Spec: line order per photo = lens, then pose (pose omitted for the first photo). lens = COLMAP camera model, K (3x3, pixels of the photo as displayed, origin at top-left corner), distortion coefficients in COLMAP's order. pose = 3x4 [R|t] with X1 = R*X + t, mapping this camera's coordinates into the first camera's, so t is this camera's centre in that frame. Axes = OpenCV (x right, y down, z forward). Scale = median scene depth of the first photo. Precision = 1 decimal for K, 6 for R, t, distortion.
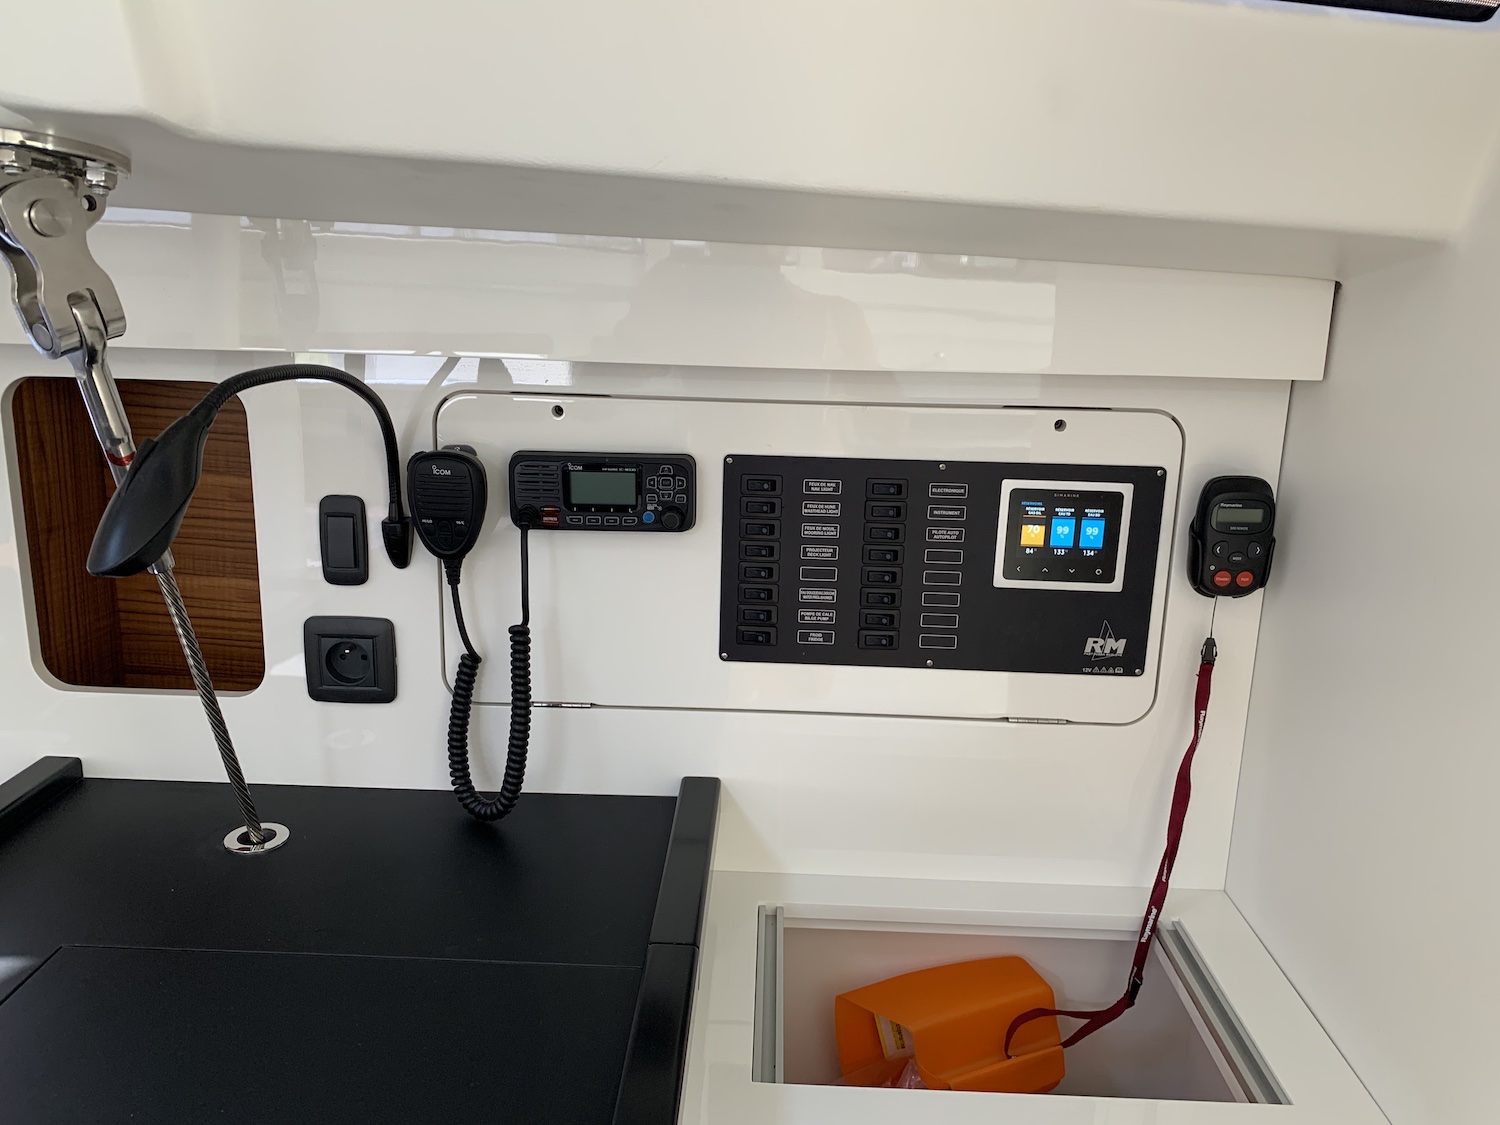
lens RADIAL K [[1149.0, 0, 750.0], [0, 1149.0, 562.5], [0, 0, 1]] dist [0.059732, -0.004435]
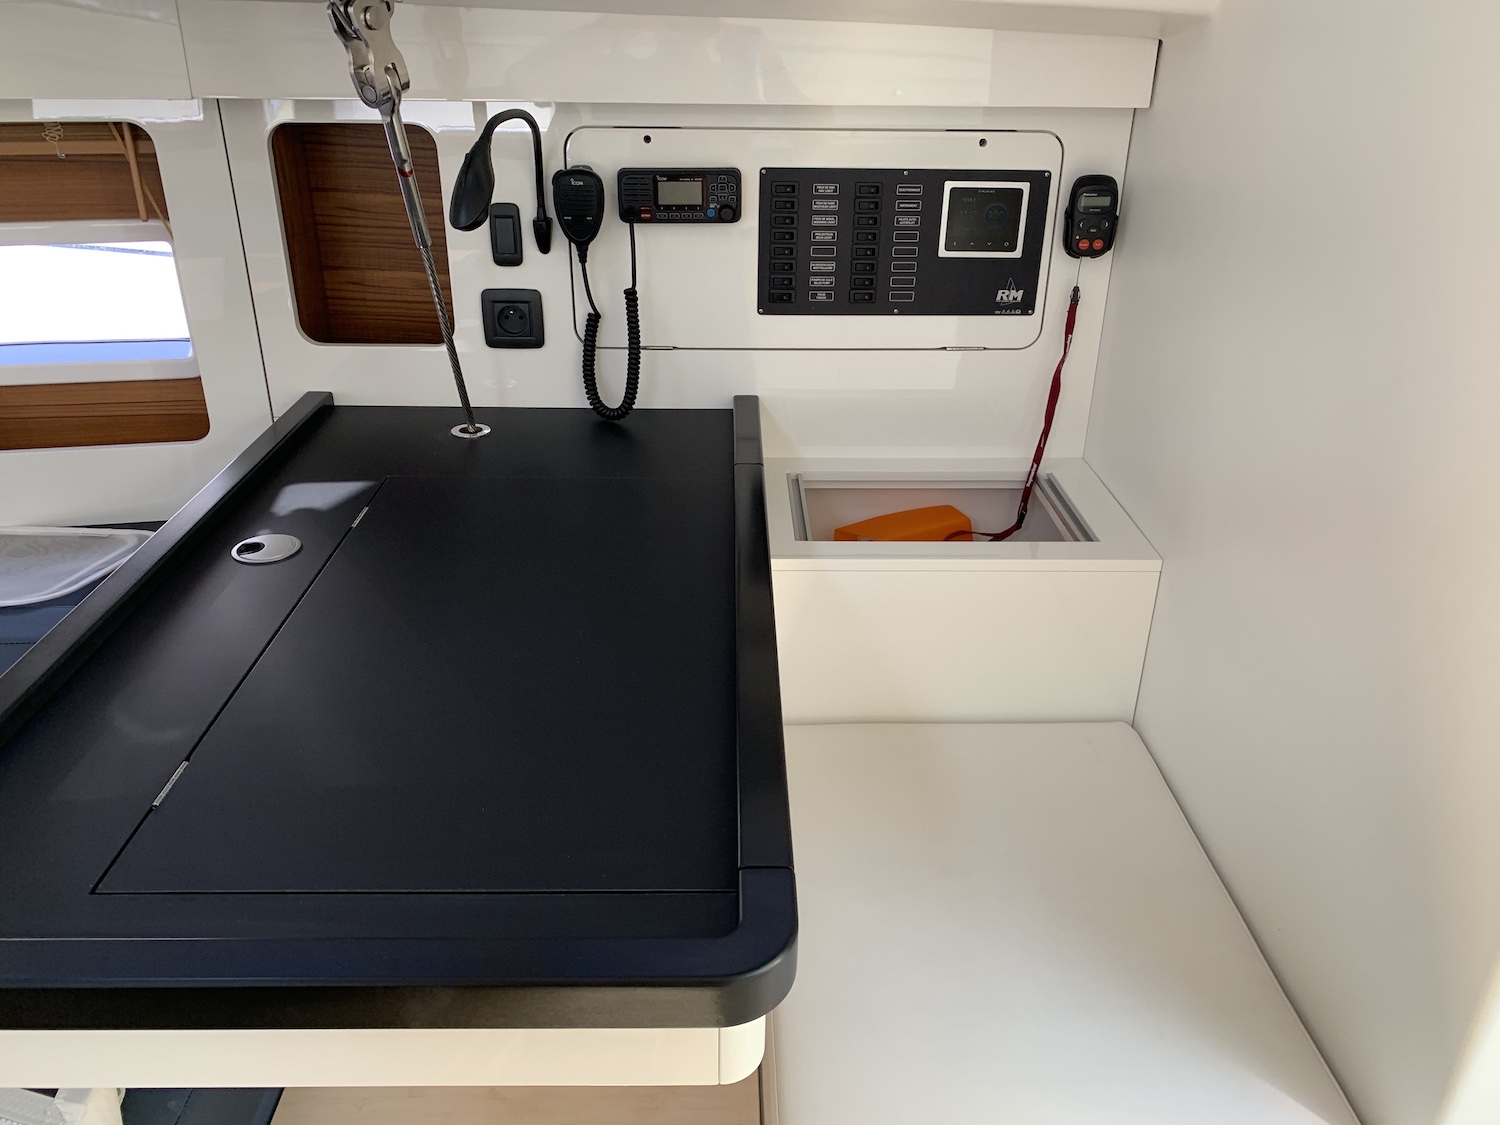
lens RADIAL K [[1130.7, 0, 754.2], [0, 1130.7, 567.1], [0, 0, 1]] dist [0.063294, -0.118914]
pose [[0.998074, -0.038616, 0.048556, -0.119522], [0.027438, 0.976716, 0.212777, 0.095625], [-0.055642, -0.211034, 0.975894, -0.534991]]
